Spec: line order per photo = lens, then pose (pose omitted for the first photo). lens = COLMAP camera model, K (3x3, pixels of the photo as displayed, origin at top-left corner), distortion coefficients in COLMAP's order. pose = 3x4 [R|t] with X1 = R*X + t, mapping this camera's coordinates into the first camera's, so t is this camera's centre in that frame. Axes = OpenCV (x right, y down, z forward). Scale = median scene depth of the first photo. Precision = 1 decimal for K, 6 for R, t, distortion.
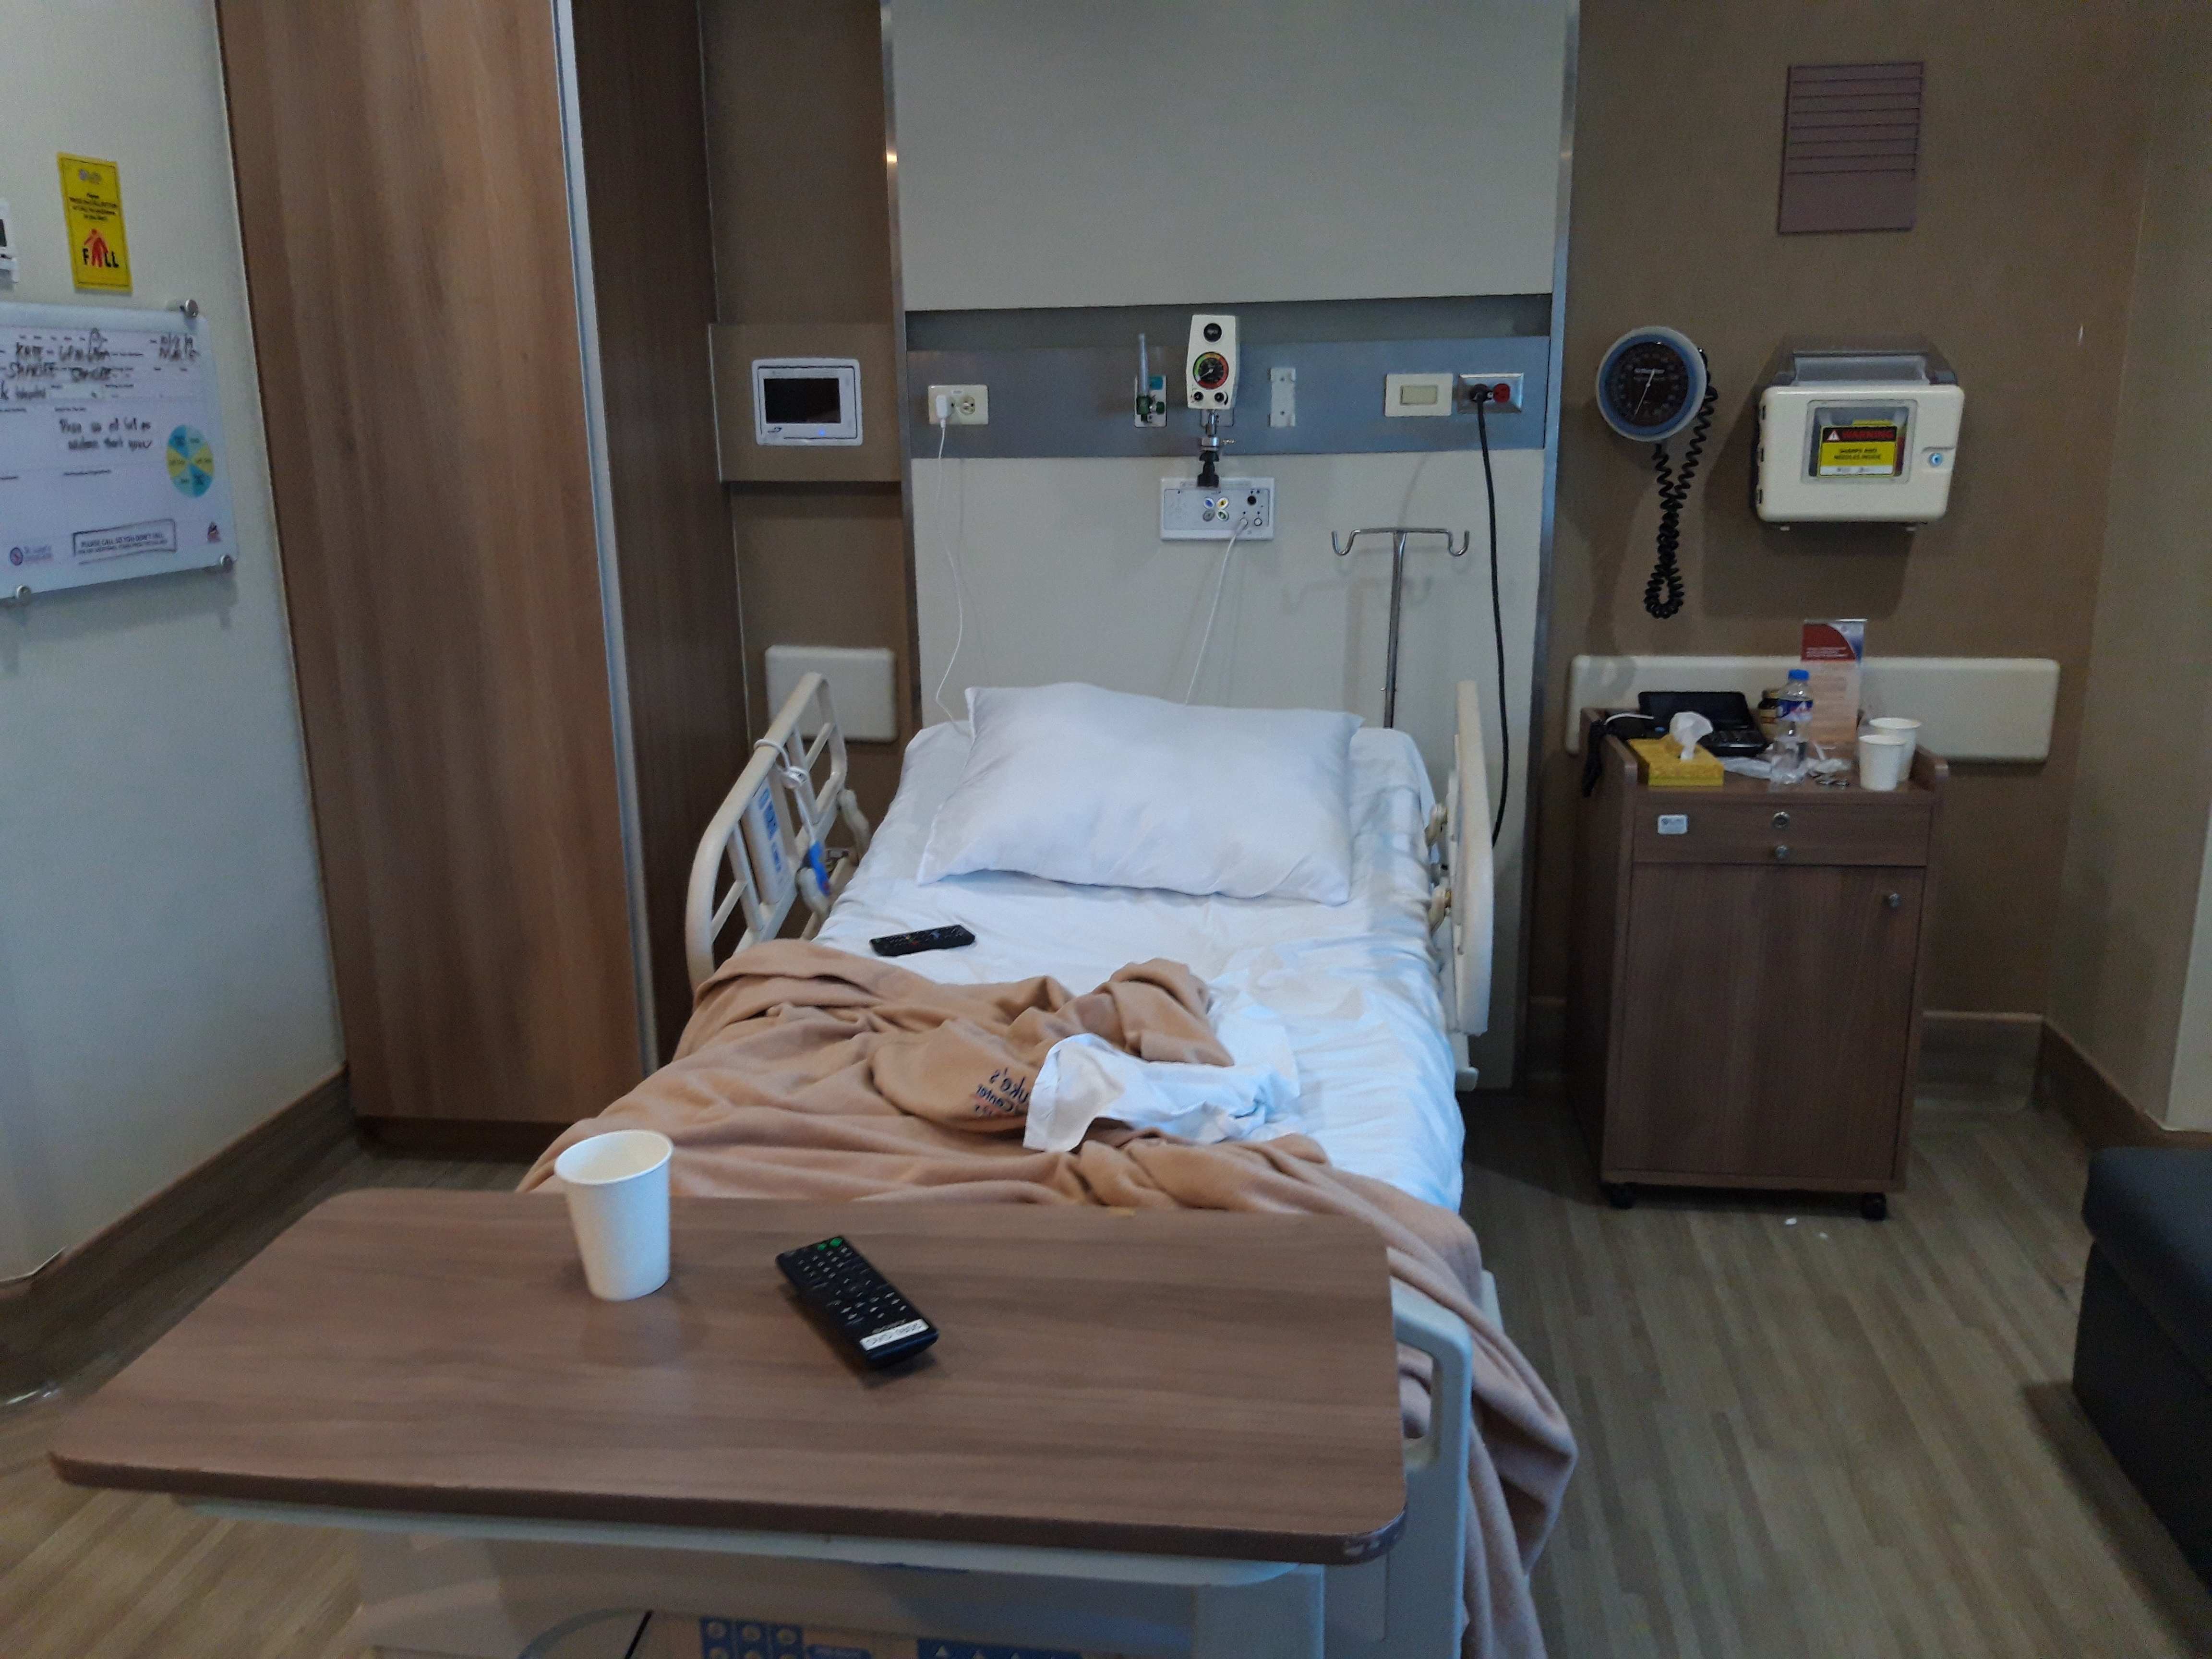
lens RADIAL K [[1677.9, 0, 1108.3], [0, 1677.9, 834.5], [0, 0, 1]] dist [-0.004296, -0.010902]
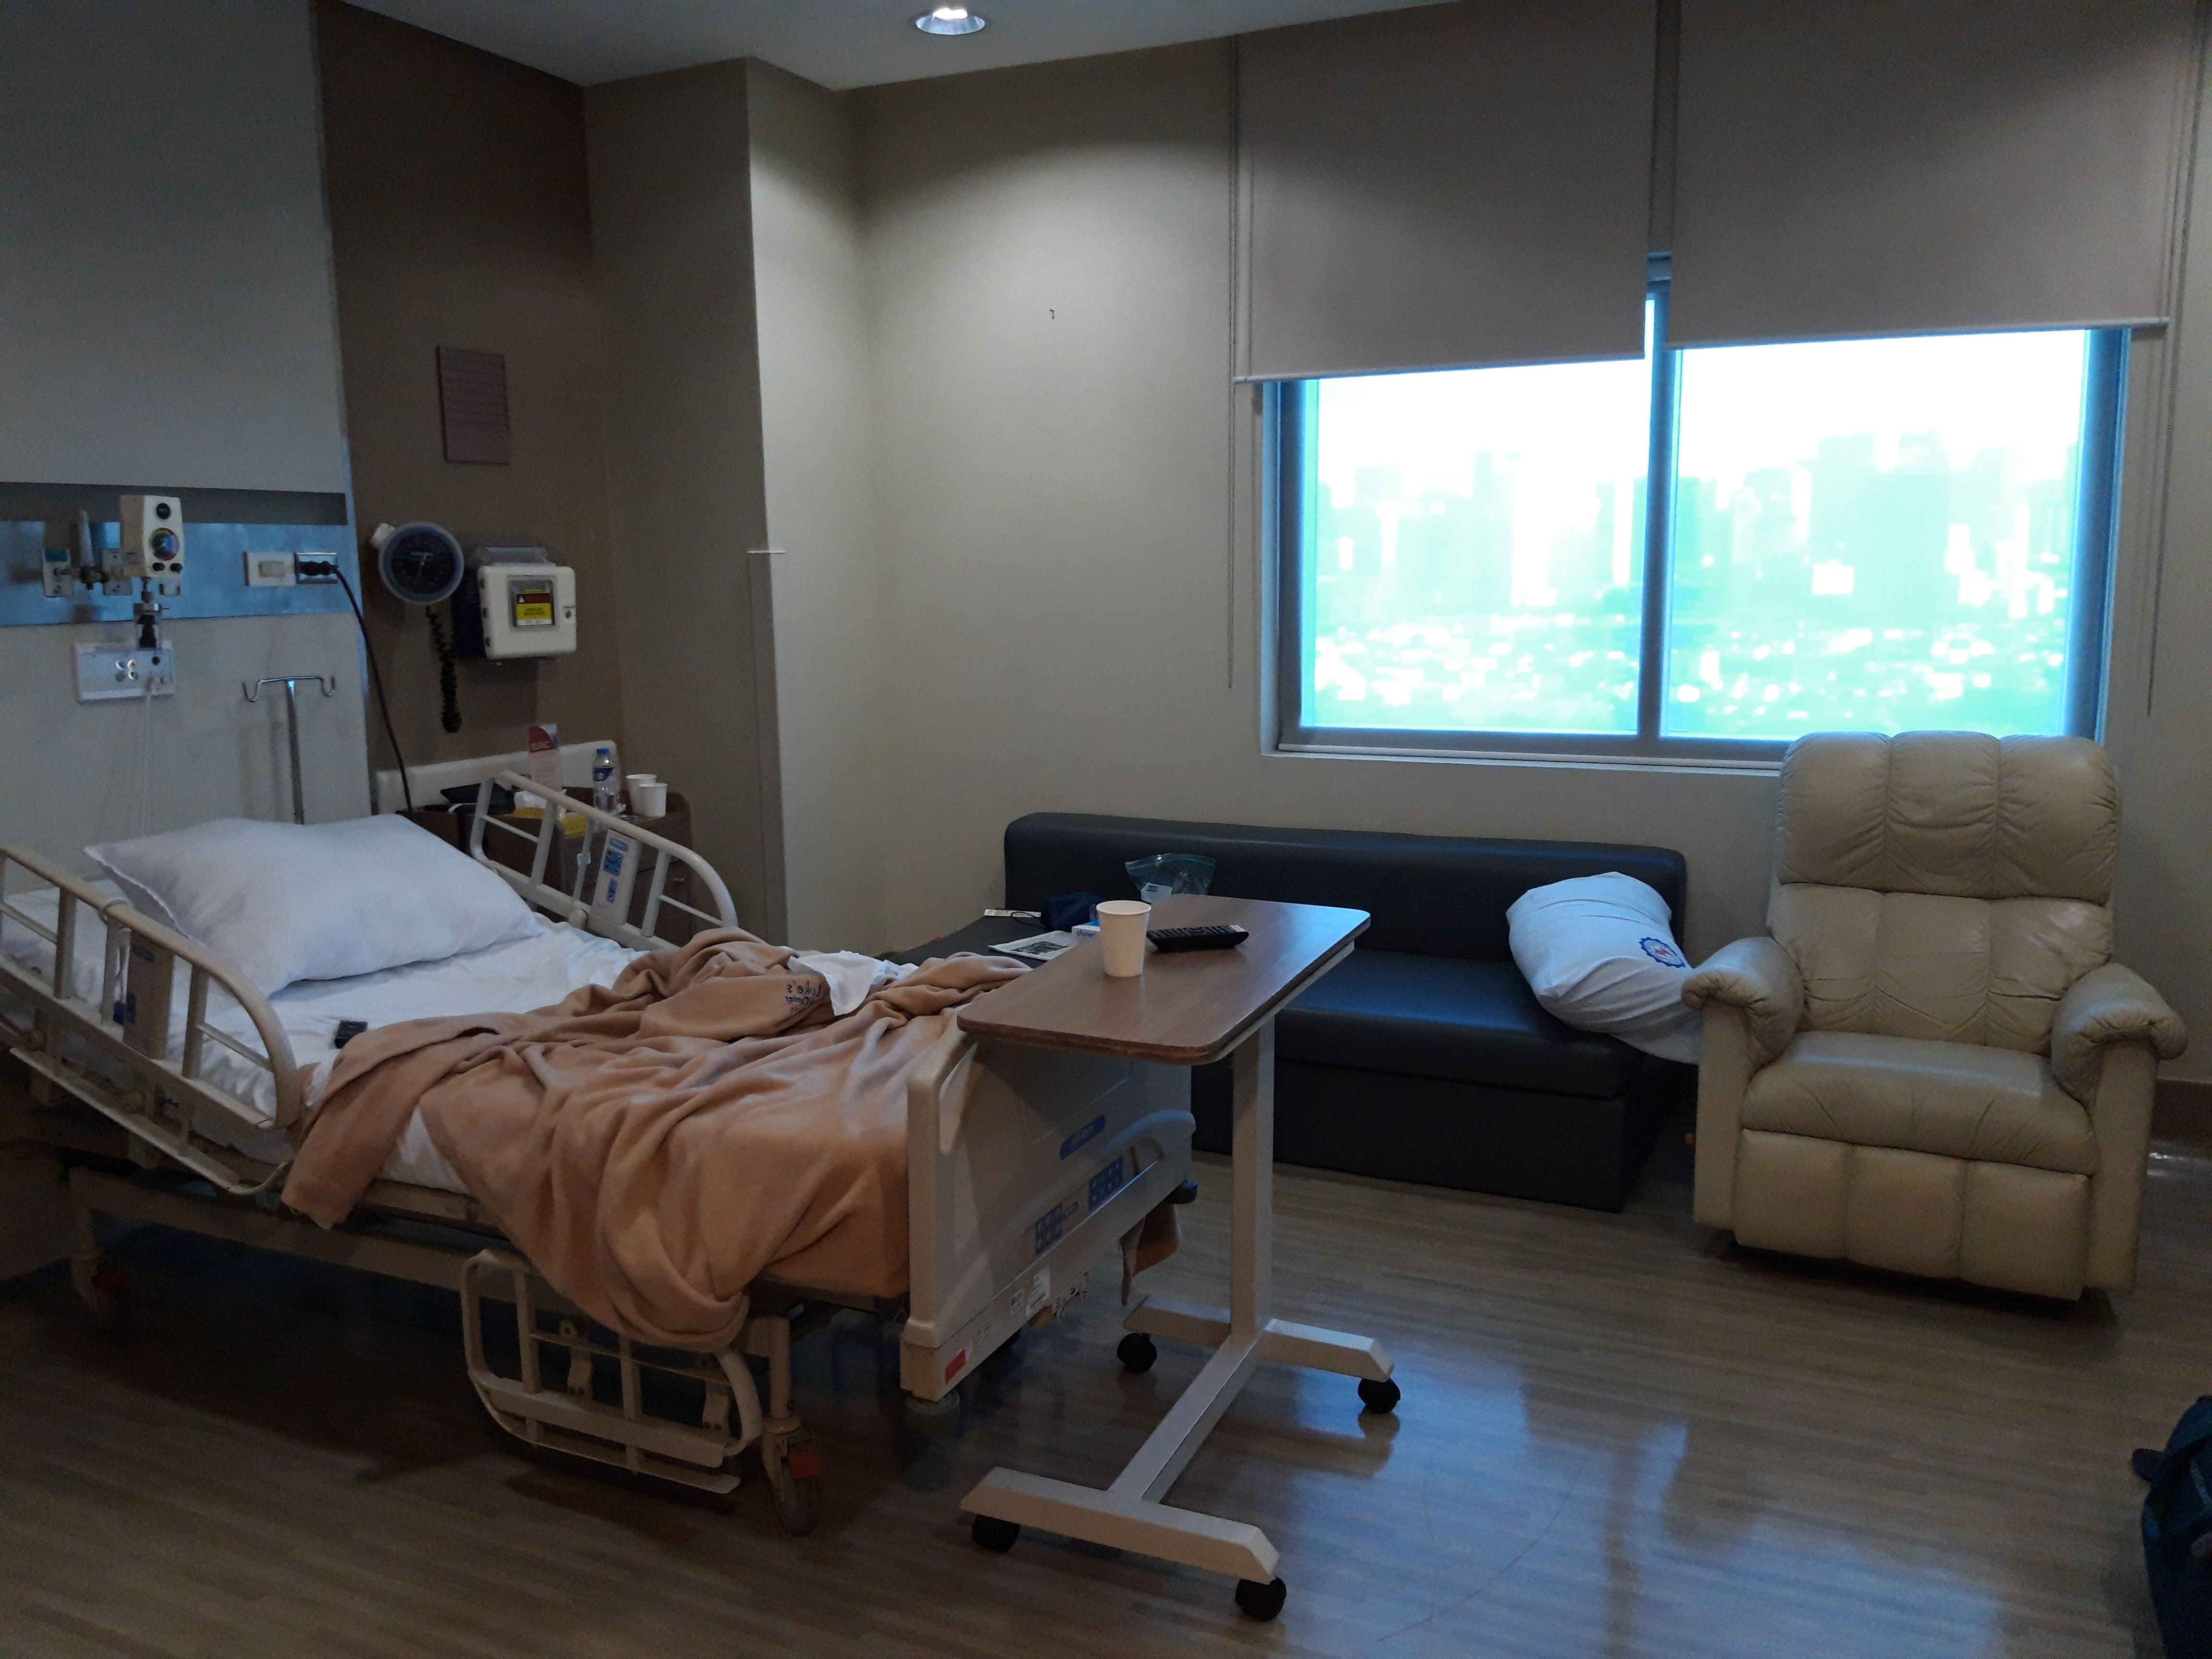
lens RADIAL K [[1677.9, 0, 1106.6], [0, 1677.9, 824.6], [0, 0, 1]] dist [-0.004296, -0.010902]
pose [[0.278546, -0.130704, 0.951487, -0.840699], [0.235014, 0.969854, 0.064428, -0.021433], [-0.931225, 0.205666, 0.300867, 0.122981]]
